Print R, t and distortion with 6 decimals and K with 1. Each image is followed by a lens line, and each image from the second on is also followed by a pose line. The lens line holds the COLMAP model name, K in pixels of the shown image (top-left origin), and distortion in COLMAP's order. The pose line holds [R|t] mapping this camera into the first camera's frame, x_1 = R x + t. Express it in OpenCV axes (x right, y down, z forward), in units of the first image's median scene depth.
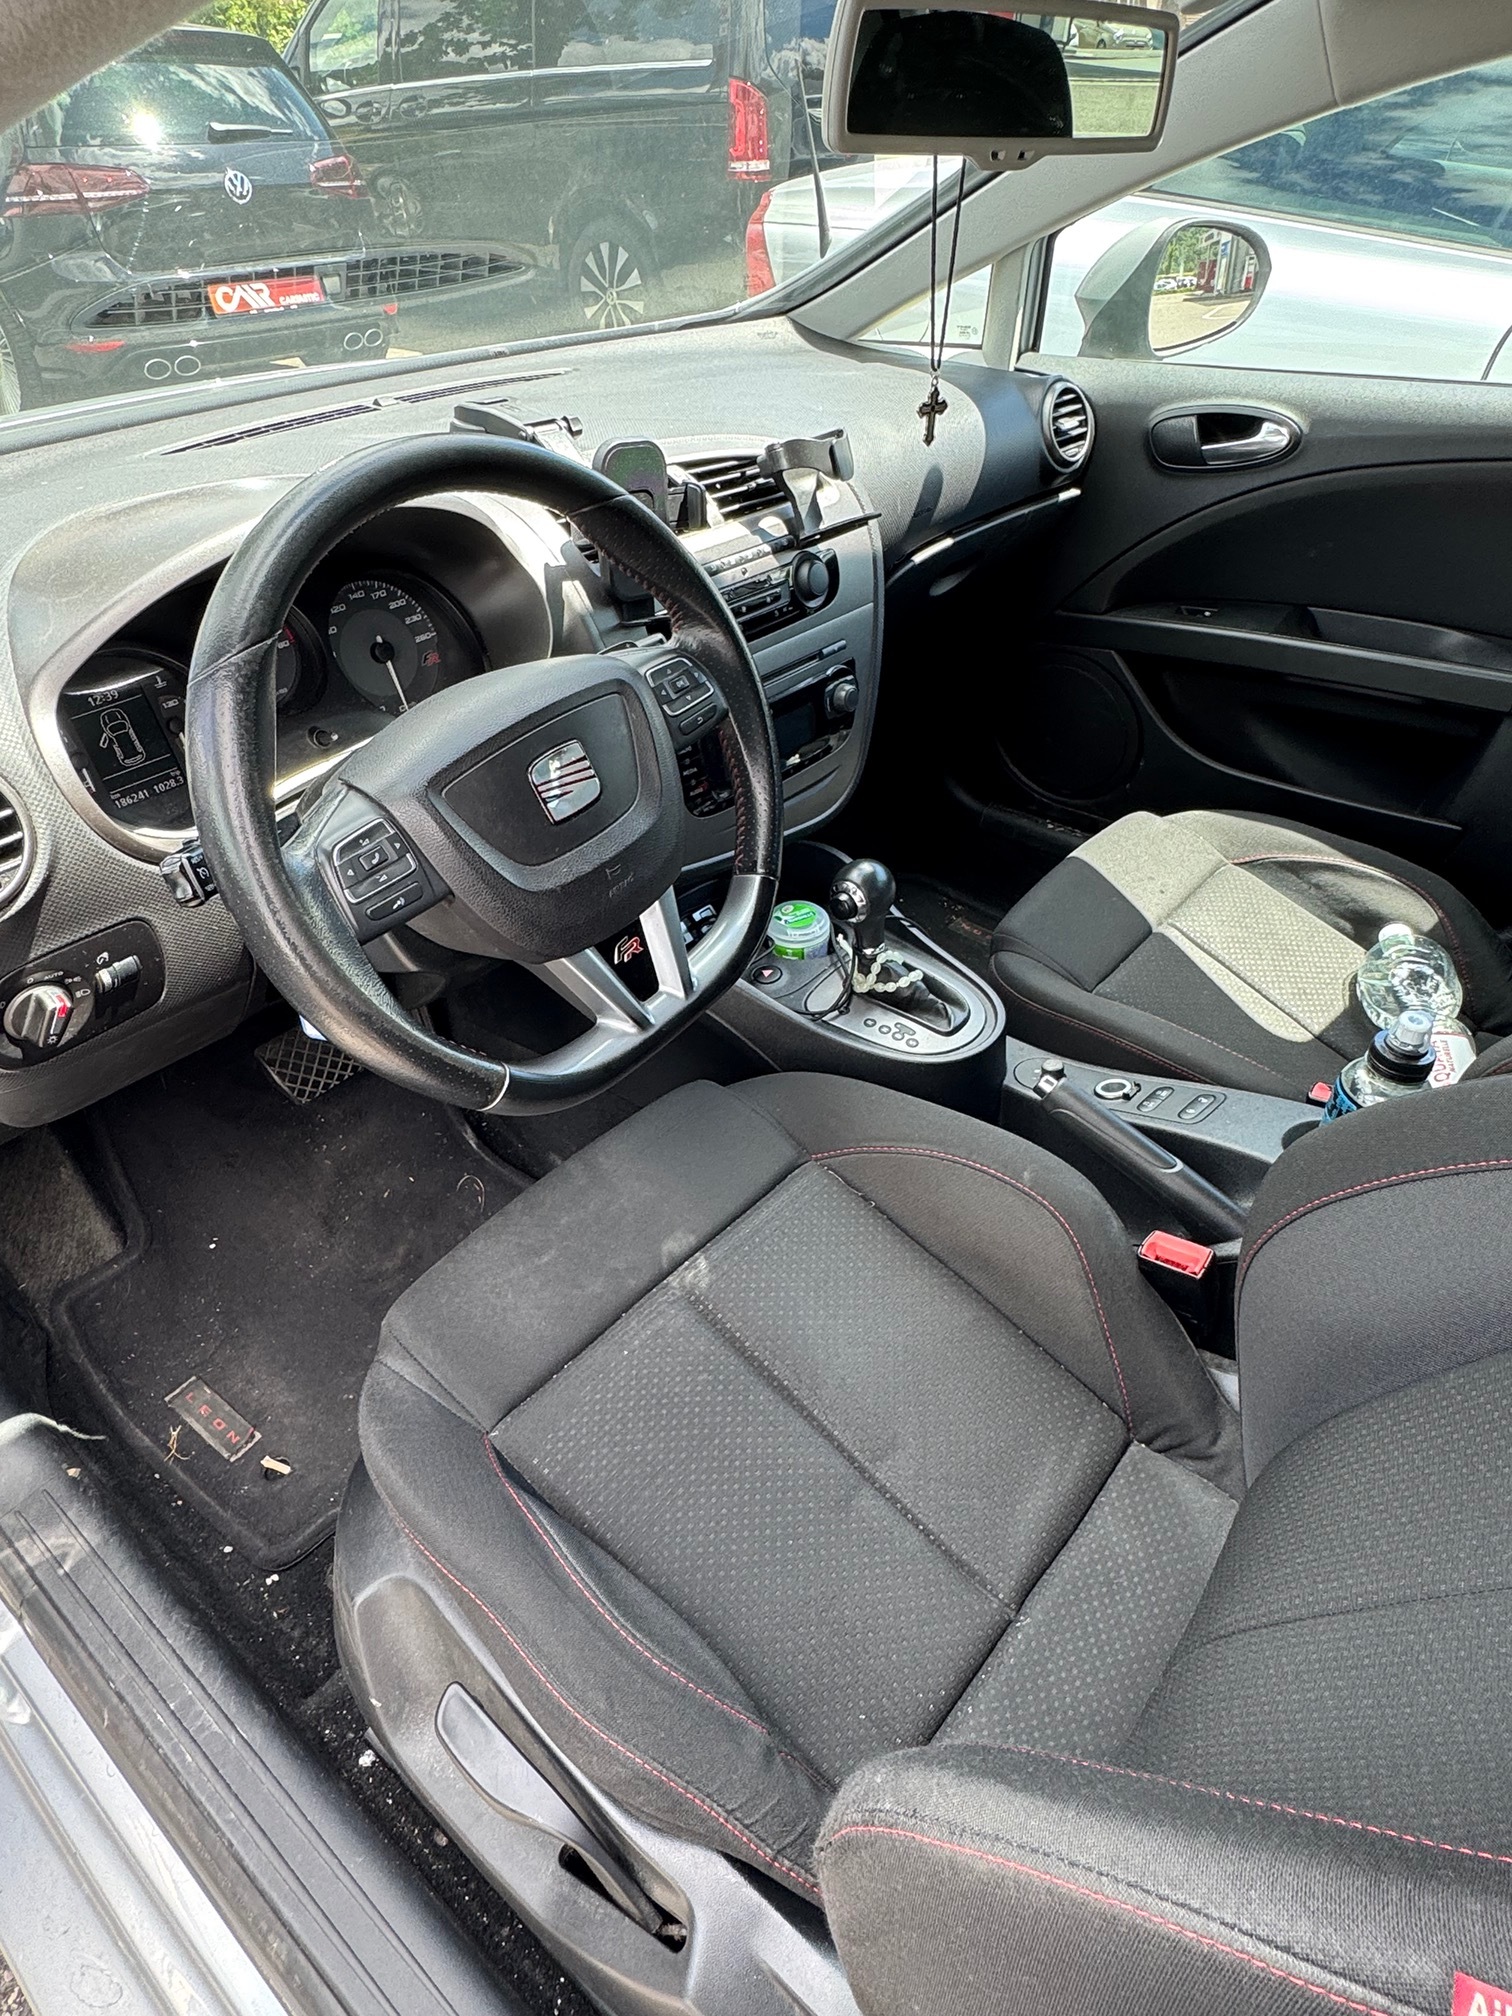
lens RADIAL K [[1218.5, 0, 747.8], [0, 1218.5, 1015.3], [0, 0, 1]] dist [-0.005183, 0.009691]
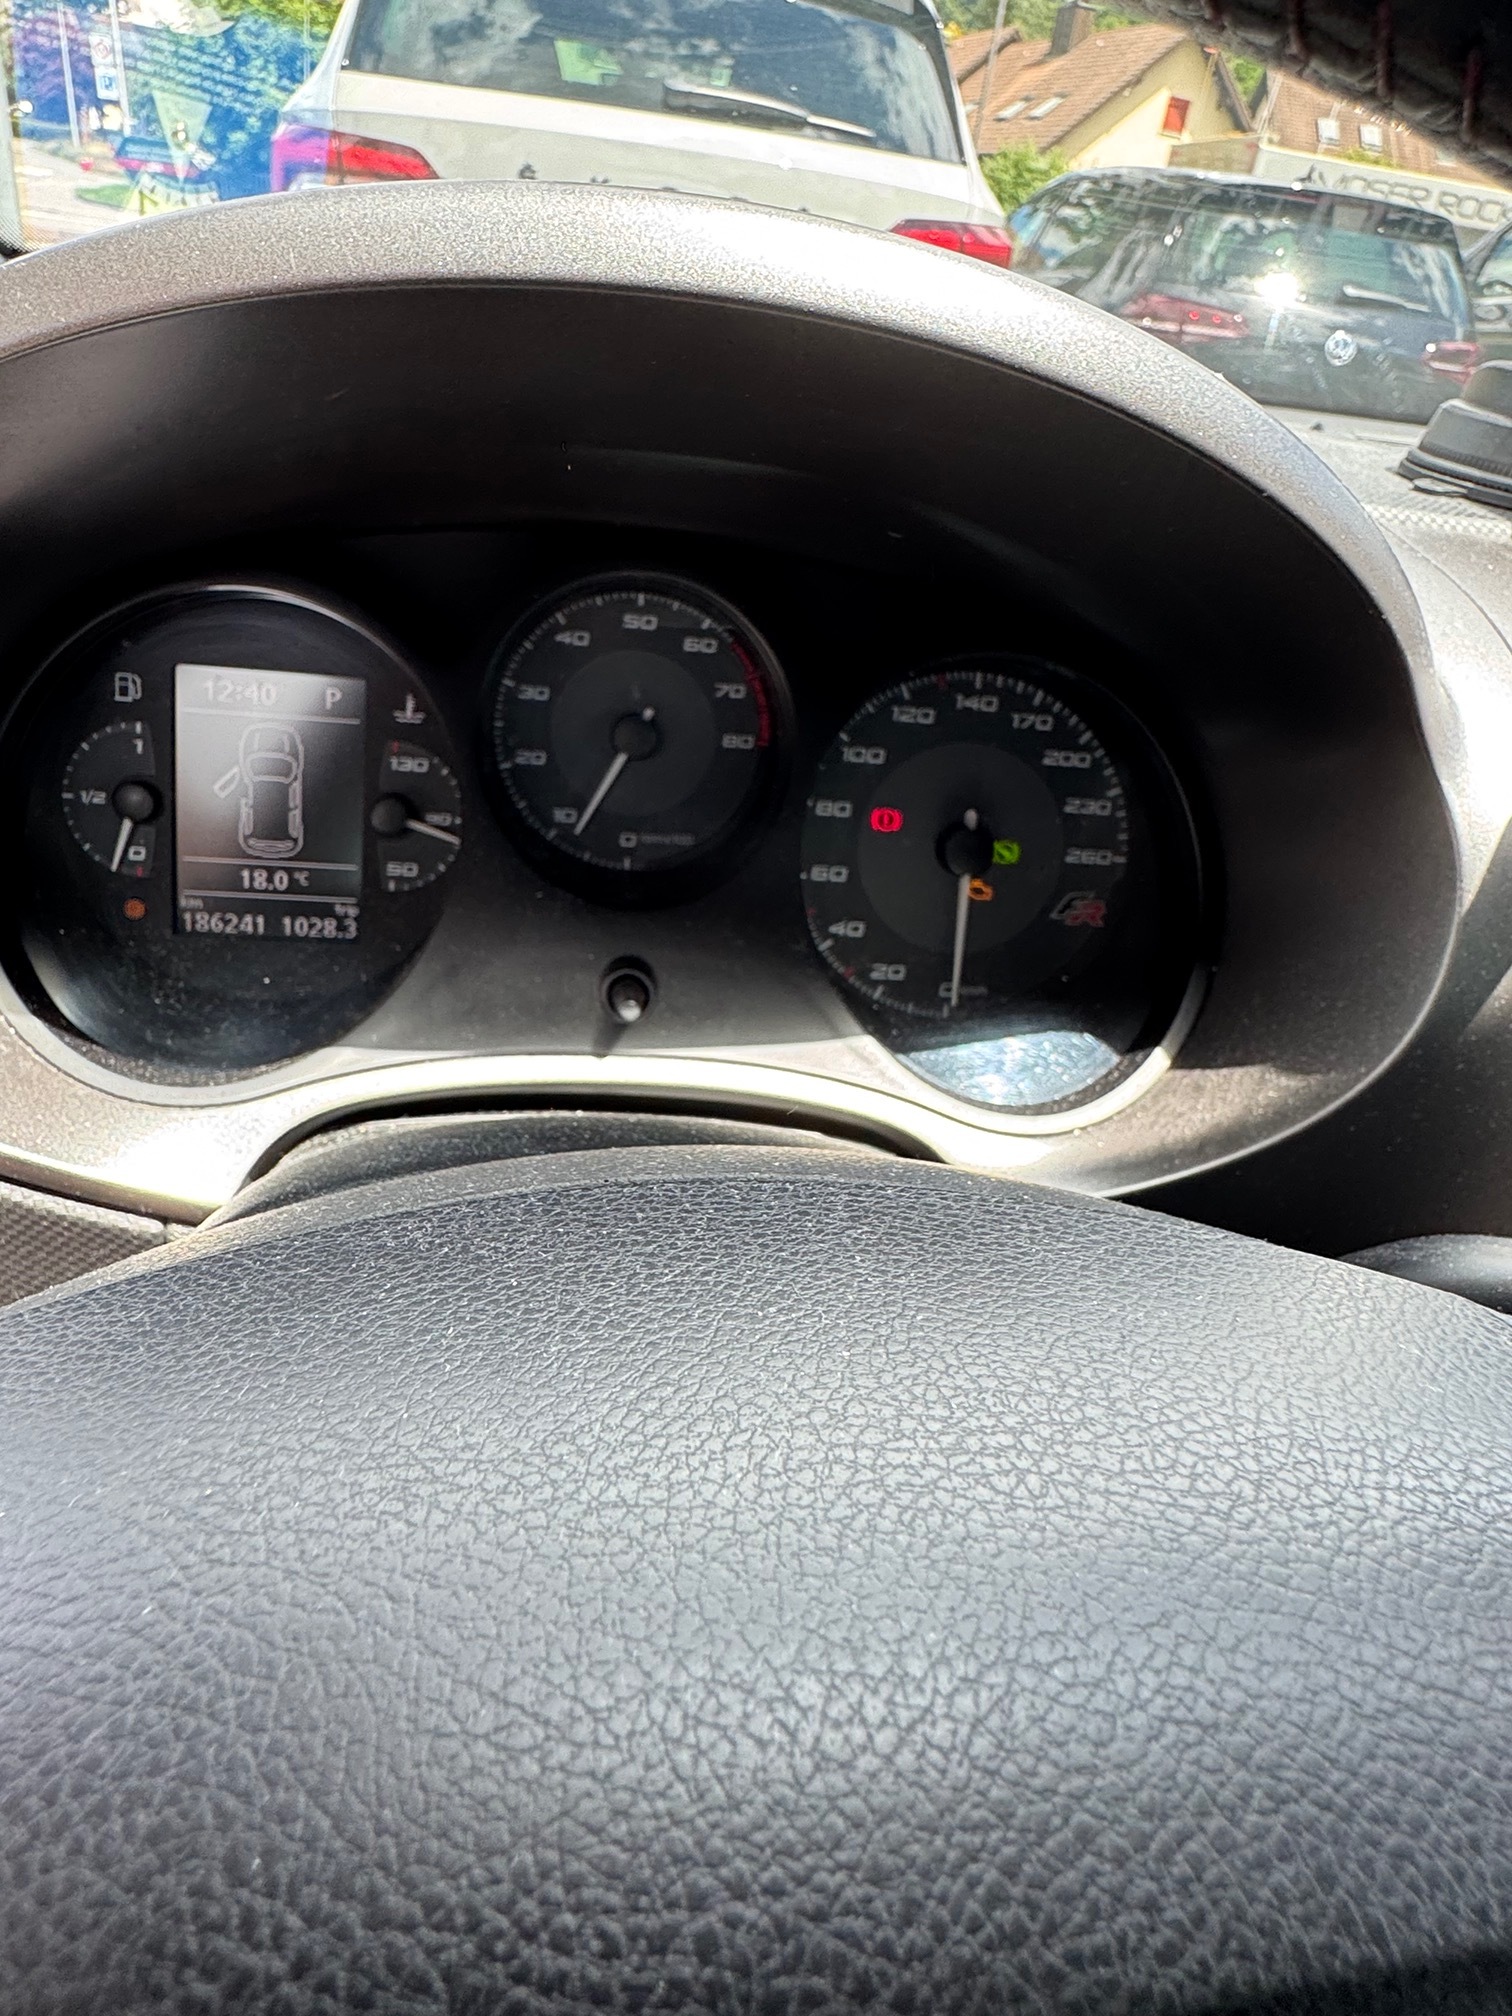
lens RADIAL K [[1210.4, 0, 736.7], [0, 1210.4, 1008.2], [0, 0, 1]] dist [0.002653, -0.000926]
pose [[0.713887, 0.457310, -0.530314, -0.021077], [-0.517154, 0.854907, 0.041047, -0.041216], [0.472141, 0.244951, 0.846807, 0.114117]]
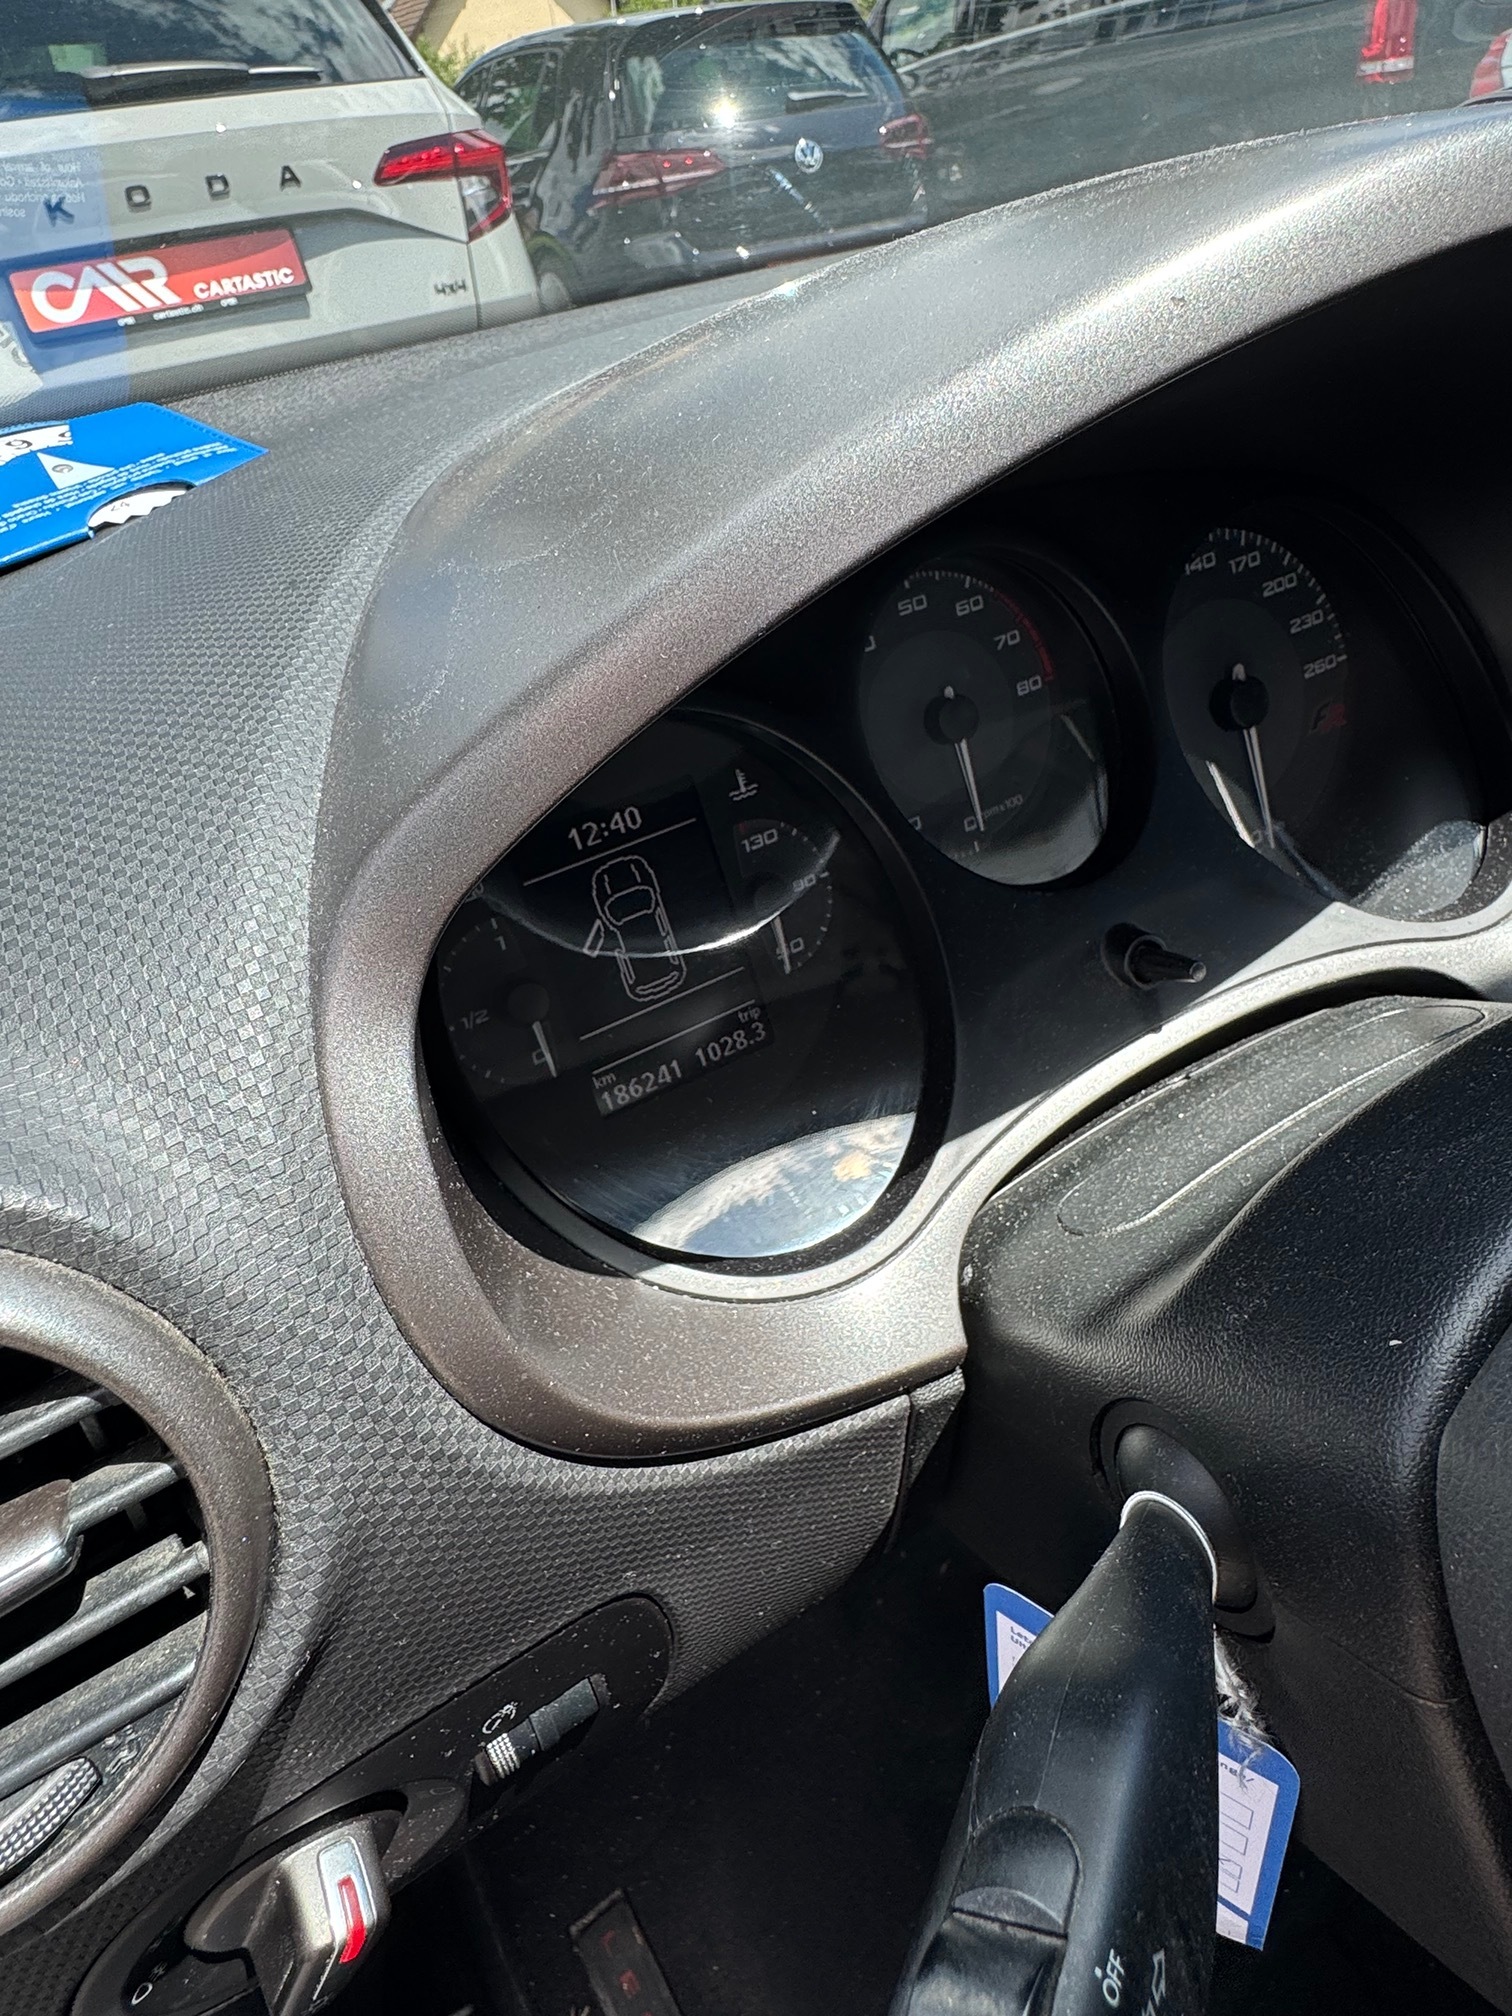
lens RADIAL K [[1210.4, 0, 762.3], [0, 1210.4, 989.4], [0, 0, 1]] dist [0.002653, -0.000926]
pose [[0.934536, 0.116306, -0.336325, -0.053759], [-0.117669, 0.992917, 0.016399, -0.034206], [0.335851, 0.024249, 0.941603, 0.101515]]
